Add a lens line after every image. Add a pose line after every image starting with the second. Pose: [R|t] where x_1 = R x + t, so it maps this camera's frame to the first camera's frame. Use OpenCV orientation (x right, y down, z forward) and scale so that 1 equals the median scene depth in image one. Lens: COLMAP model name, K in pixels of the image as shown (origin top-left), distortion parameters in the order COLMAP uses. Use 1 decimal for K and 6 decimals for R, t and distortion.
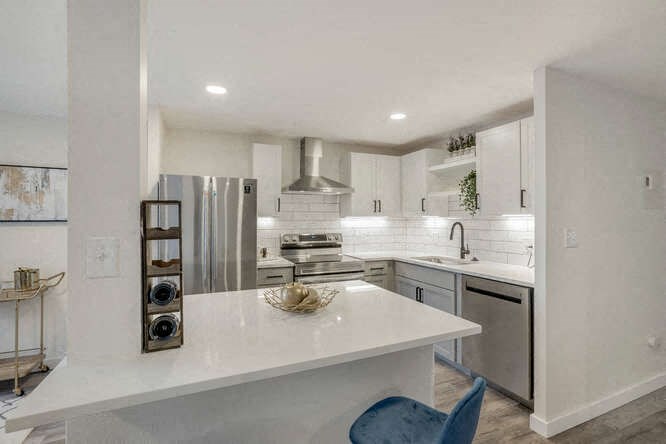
lens RADIAL K [[316.5, 0, 338.7], [0, 316.5, 221.0], [0, 0, 1]] dist [-0.023644, 0.000032]
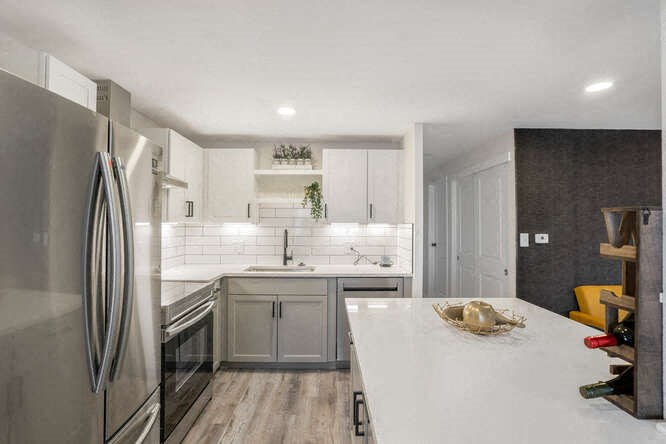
lens RADIAL K [[316.5, 0, 331.6], [0, 316.5, 224.7], [0, 0, 1]] dist [-0.023644, 0.000032]
pose [[0.389113, 0.014883, 0.921070, -0.522946], [-0.001089, 0.999876, -0.015696, 0.004546], [-0.921189, 0.005104, 0.389081, 0.490321]]
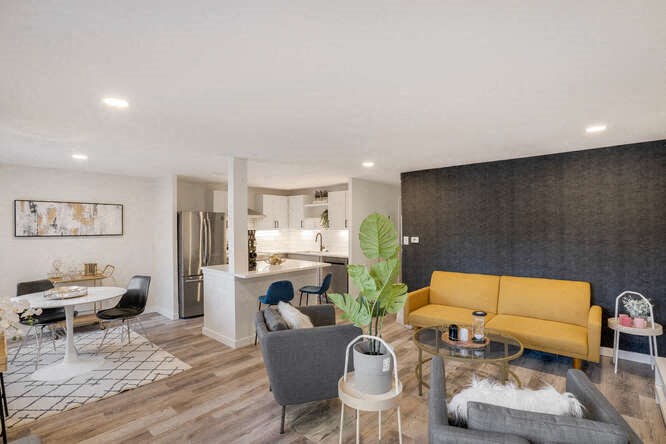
lens RADIAL K [[316.5, 0, 337.5], [0, 316.5, 221.7], [0, 0, 1]] dist [-0.023644, 0.000032]
pose [[0.902712, 0.004783, 0.430220, -0.402042], [0.005439, 0.999731, -0.022528, -0.024186], [-0.430212, 0.022677, 0.902443, -0.910691]]
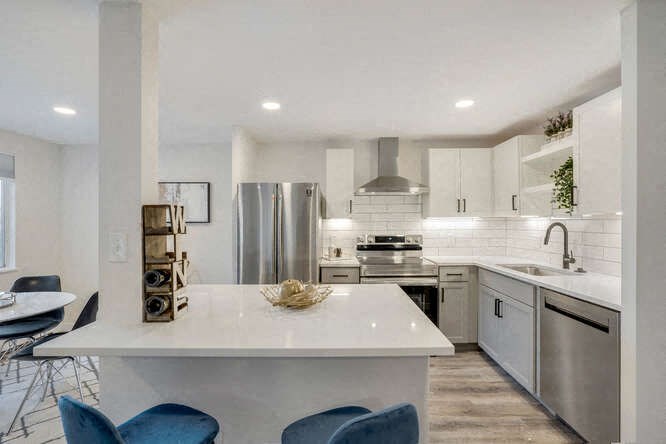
lens RADIAL K [[316.5, 0, 335.4], [0, 316.5, 223.1], [0, 0, 1]] dist [-0.023644, 0.000032]
pose [[0.909977, -0.001896, -0.414654, 0.201381], [0.002421, 0.999997, 0.000740, 0.002514], [0.414651, -0.001678, 0.909979, 0.043493]]
